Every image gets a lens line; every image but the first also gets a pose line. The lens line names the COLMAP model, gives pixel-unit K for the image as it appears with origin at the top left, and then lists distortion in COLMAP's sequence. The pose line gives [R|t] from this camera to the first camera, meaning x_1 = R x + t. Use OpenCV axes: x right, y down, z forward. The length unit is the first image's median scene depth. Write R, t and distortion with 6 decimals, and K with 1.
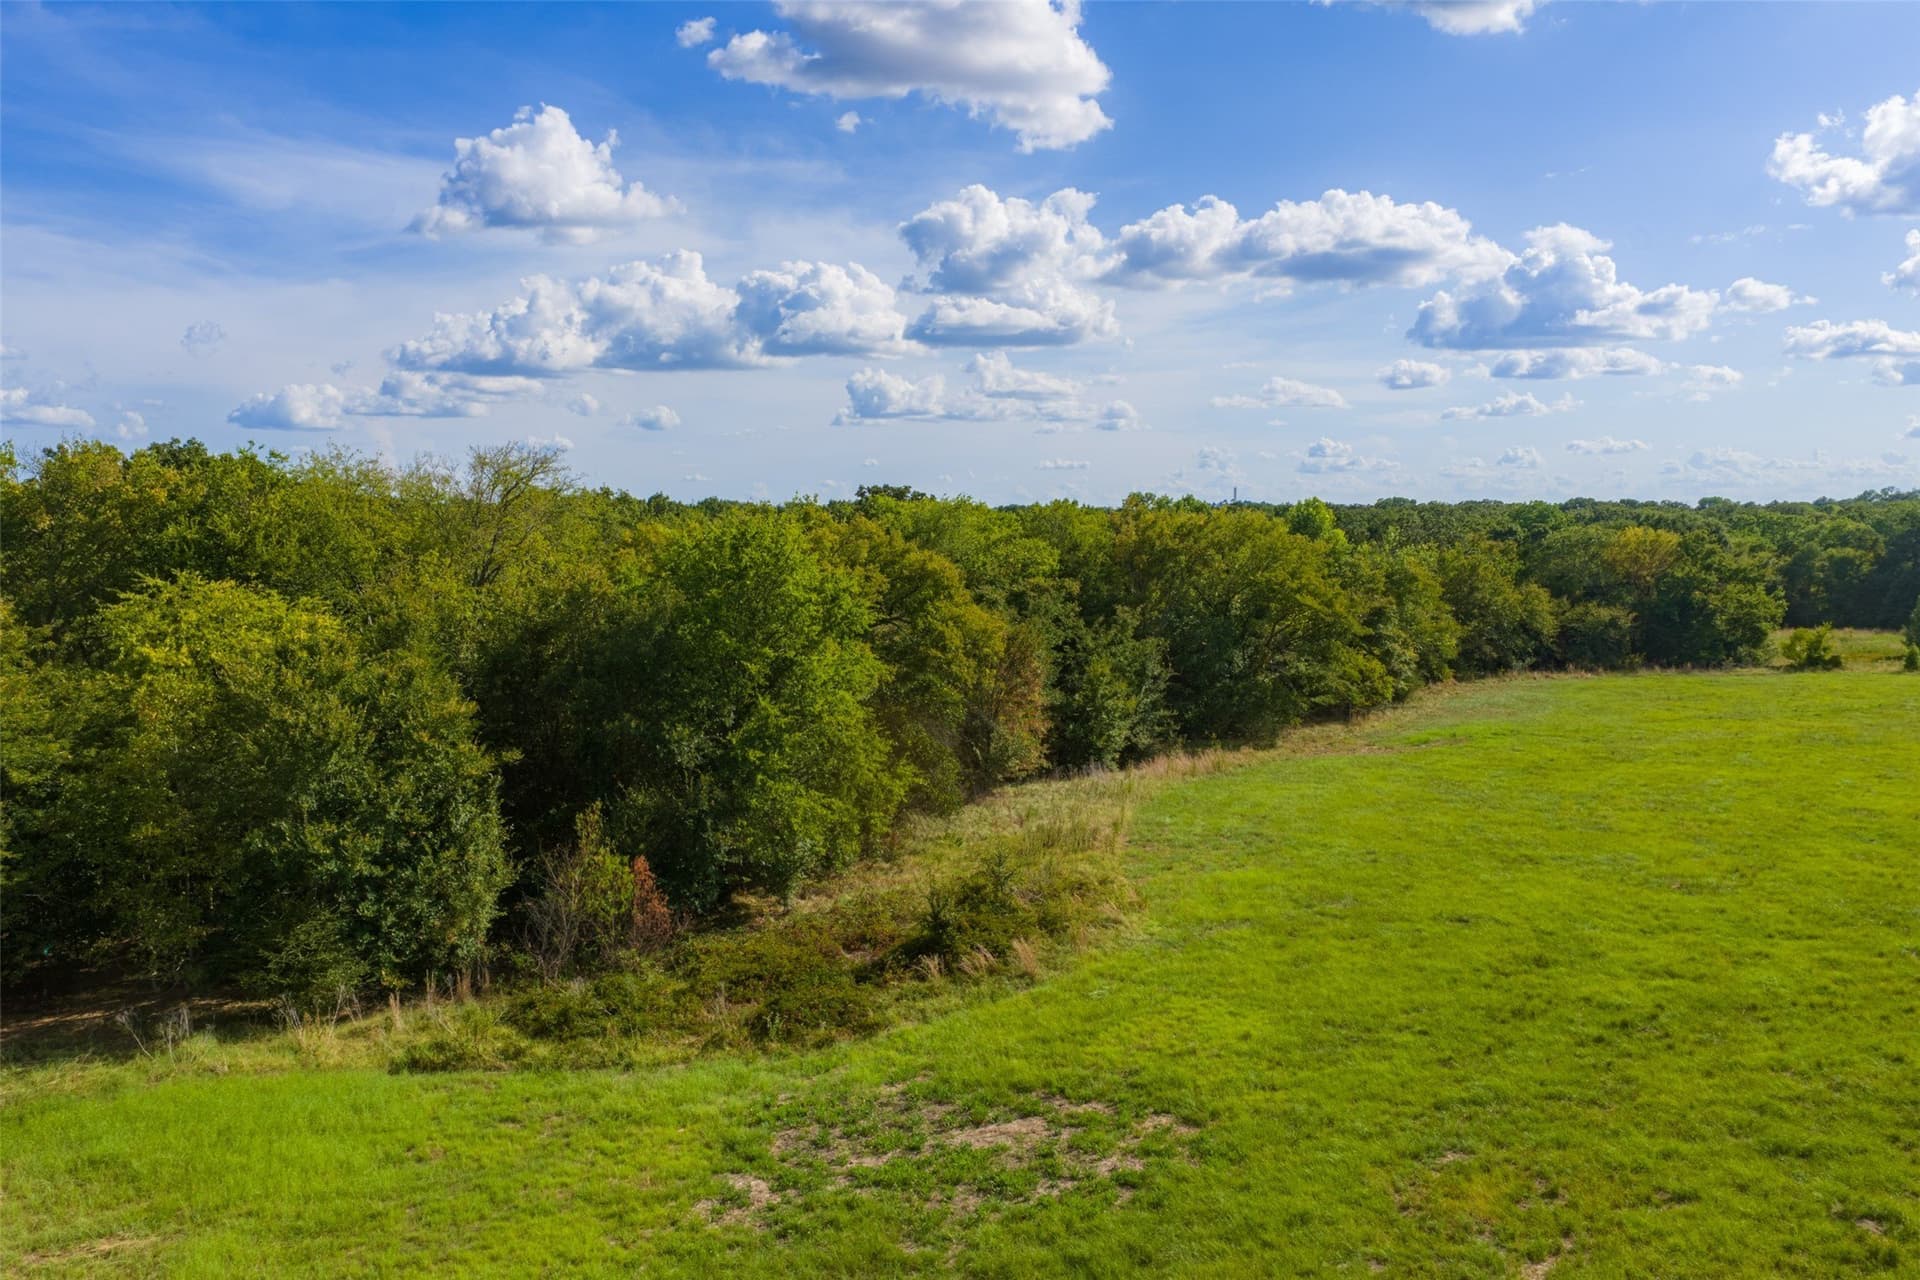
lens RADIAL K [[1597.9, 0, 960.7], [0, 1597.9, 639.3], [0, 0, 1]] dist [0.022156, -0.022875]
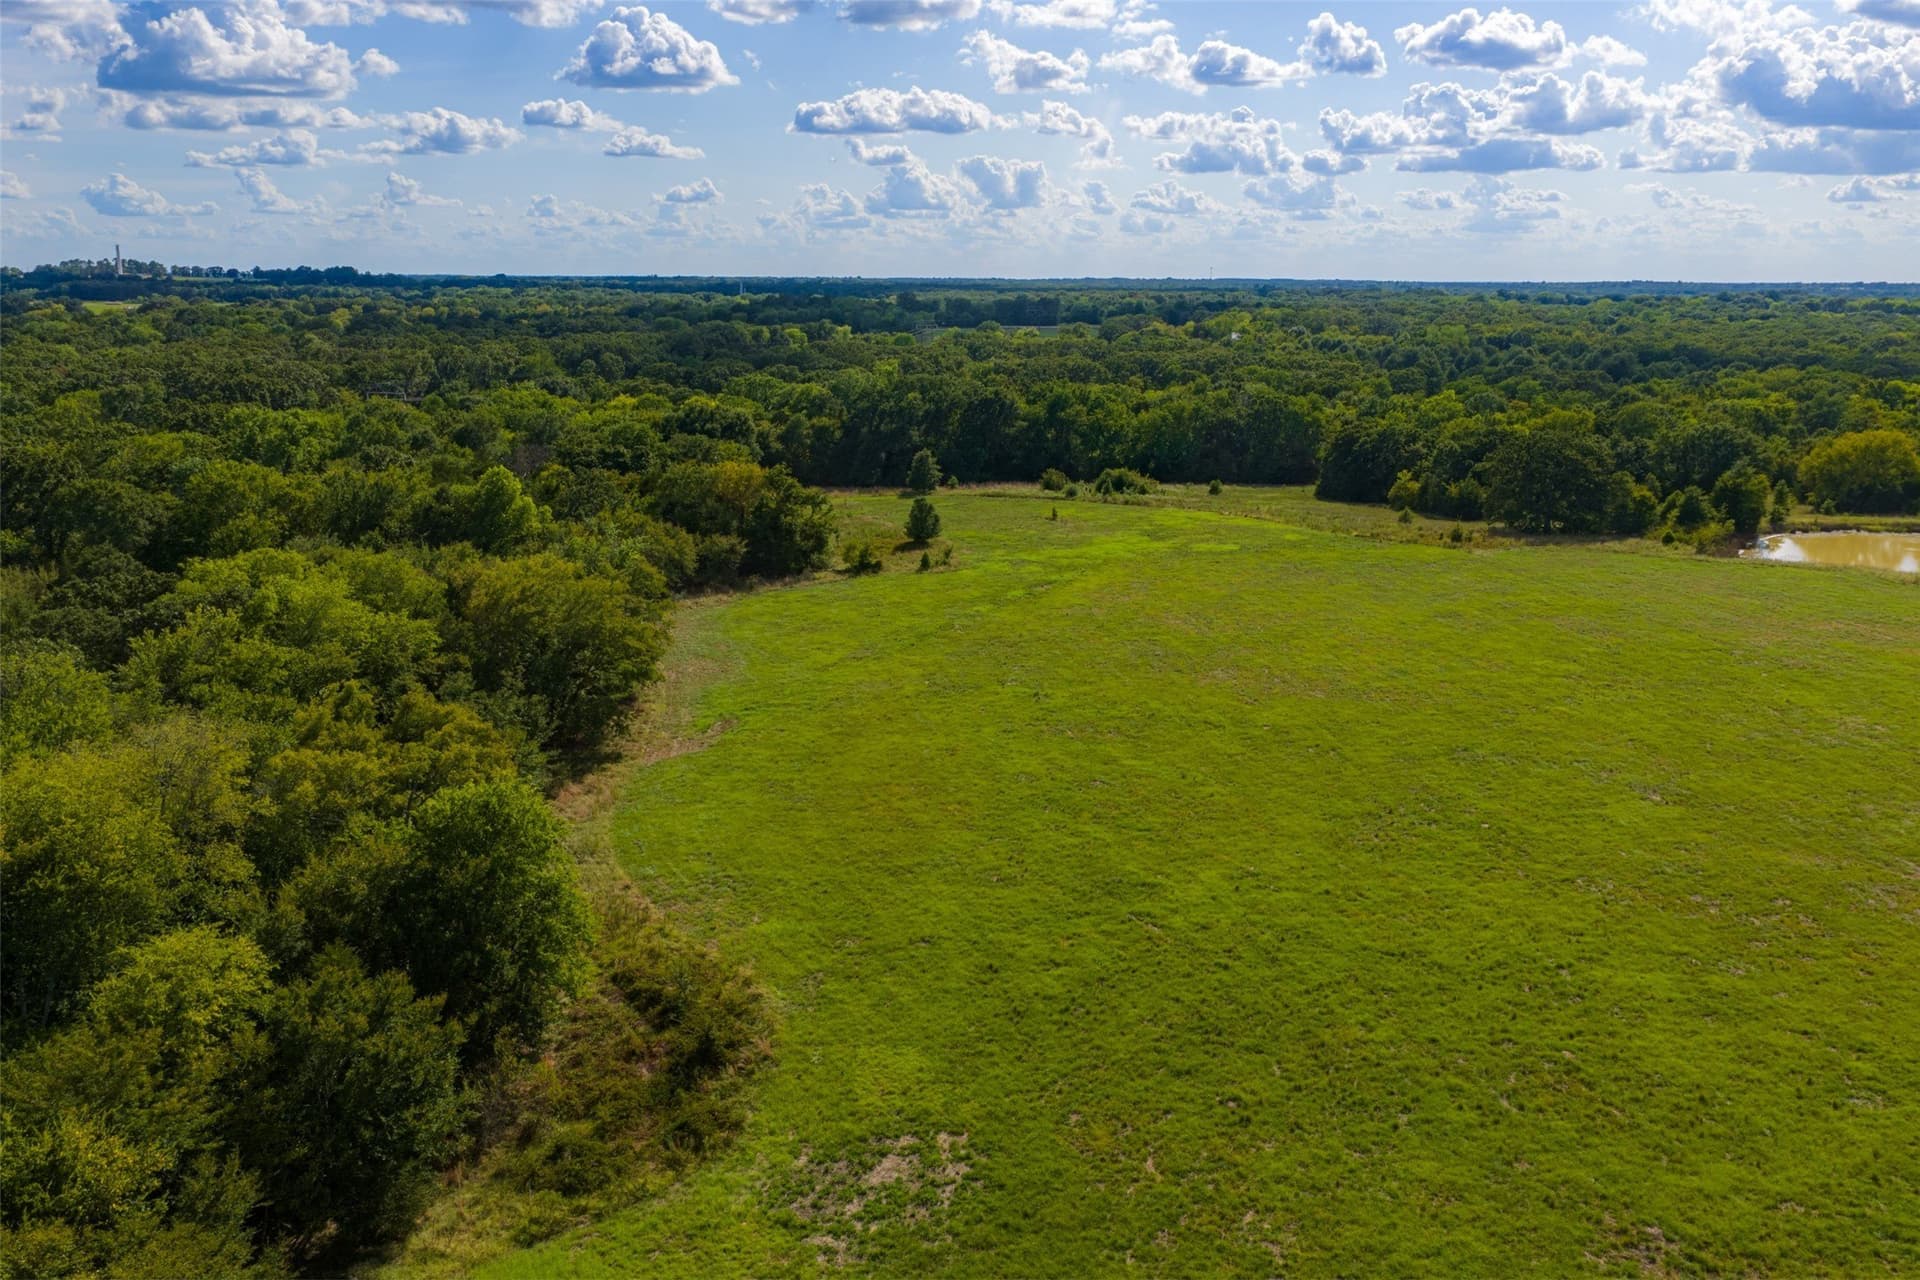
lens RADIAL K [[1597.9, 0, 966.3], [0, 1597.9, 637.0], [0, 0, 1]] dist [0.022156, -0.022875]
pose [[0.788689, -0.131253, 0.600618, -0.796182], [0.035245, 0.984991, 0.168969, -0.539078], [-0.613781, -0.112096, 0.781477, -0.440377]]
